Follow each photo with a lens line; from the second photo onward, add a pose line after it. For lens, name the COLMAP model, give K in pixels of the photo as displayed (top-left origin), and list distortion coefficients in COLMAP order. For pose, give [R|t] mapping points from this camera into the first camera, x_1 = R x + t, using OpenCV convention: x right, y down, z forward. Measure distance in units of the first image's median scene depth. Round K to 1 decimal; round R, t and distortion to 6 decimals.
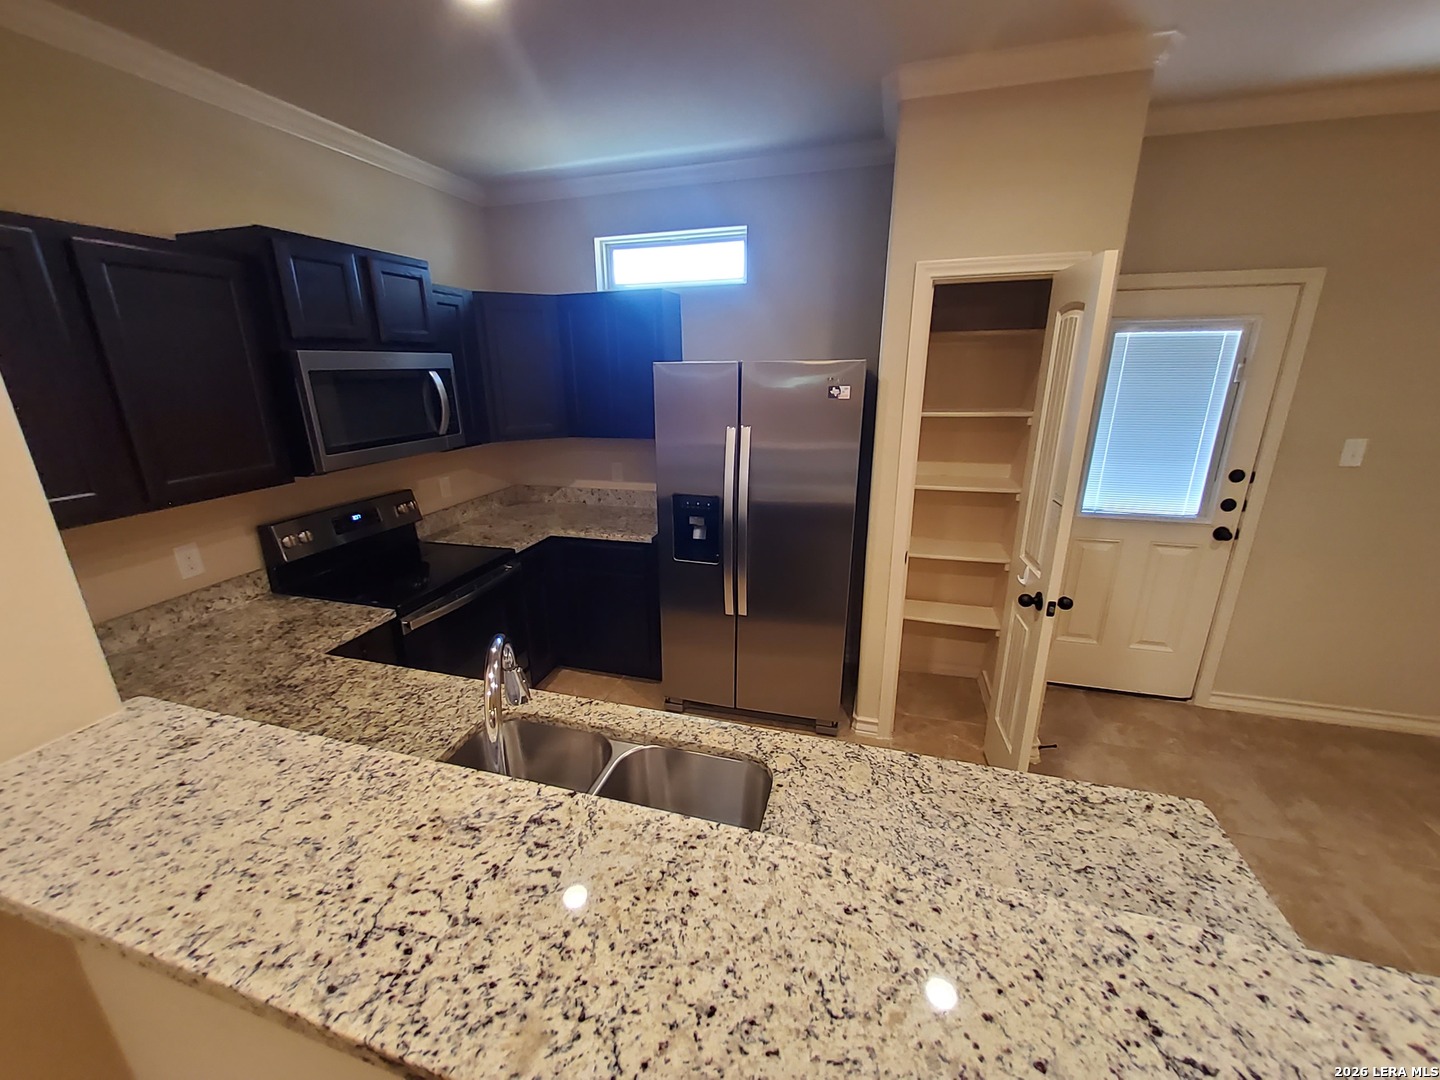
lens RADIAL K [[571.5, 0, 705.3], [0, 571.5, 545.0], [0, 0, 1]] dist [0.000297, -0.011854]
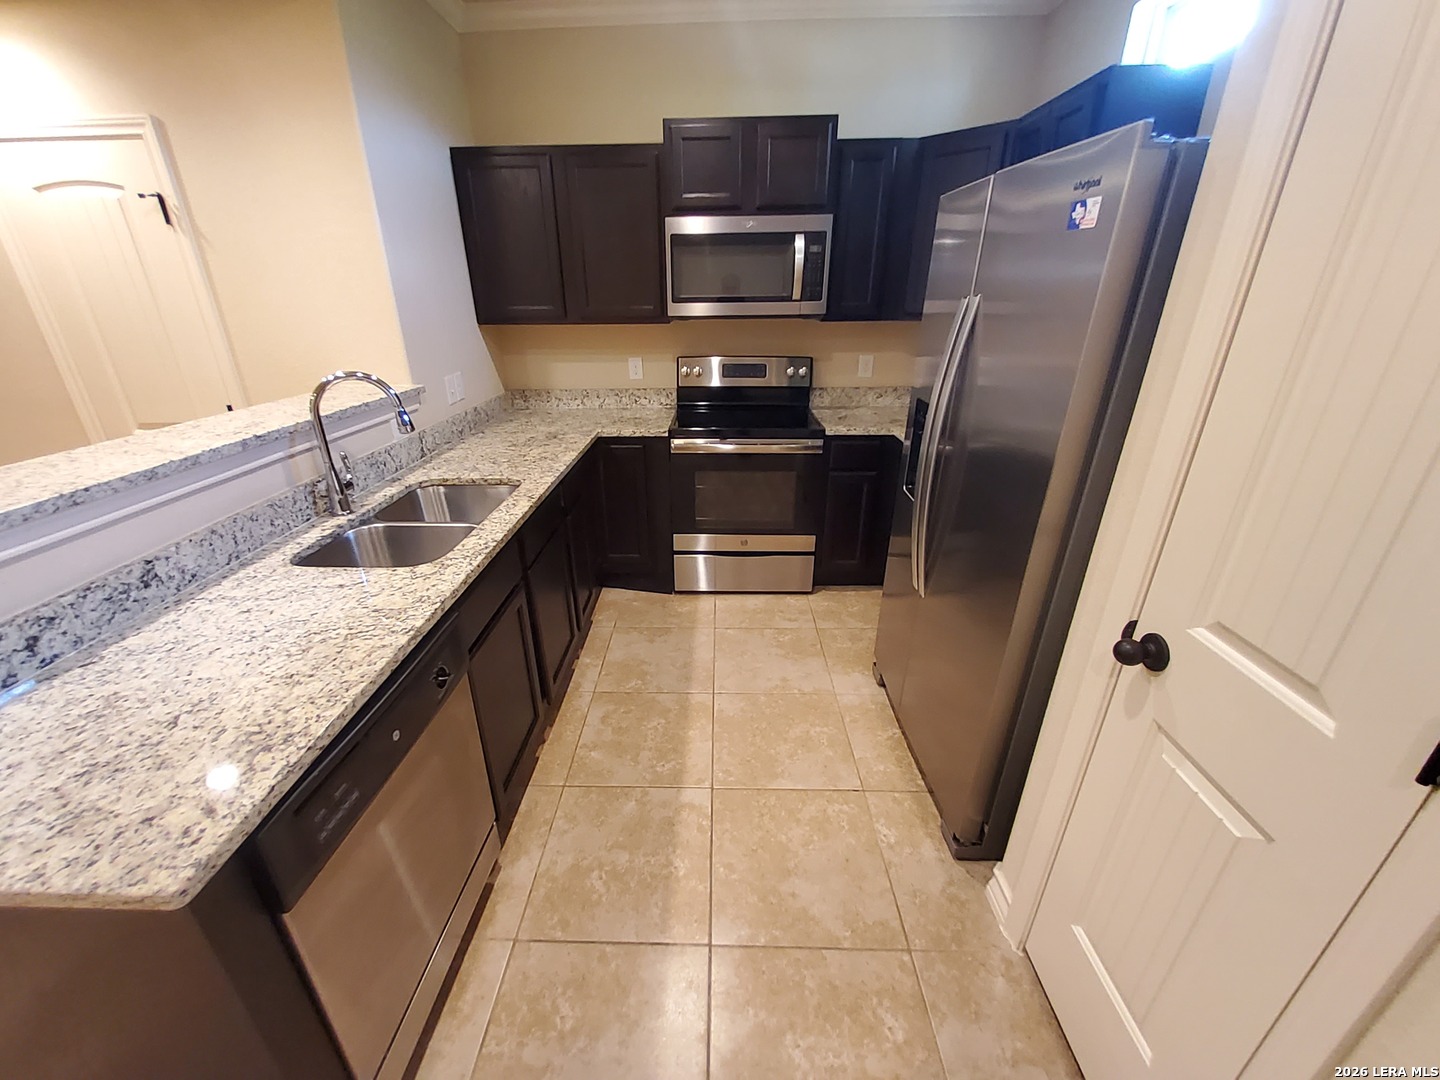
lens RADIAL K [[585.0, 0, 713.6], [0, 585.0, 555.2], [0, 0, 1]] dist [-0.036186, 0.007308]
pose [[0.269448, 0.405895, -0.873296, 1.386685], [-0.285221, 0.899785, 0.330204, -0.179055], [0.919808, 0.160110, 0.358216, 1.250745]]
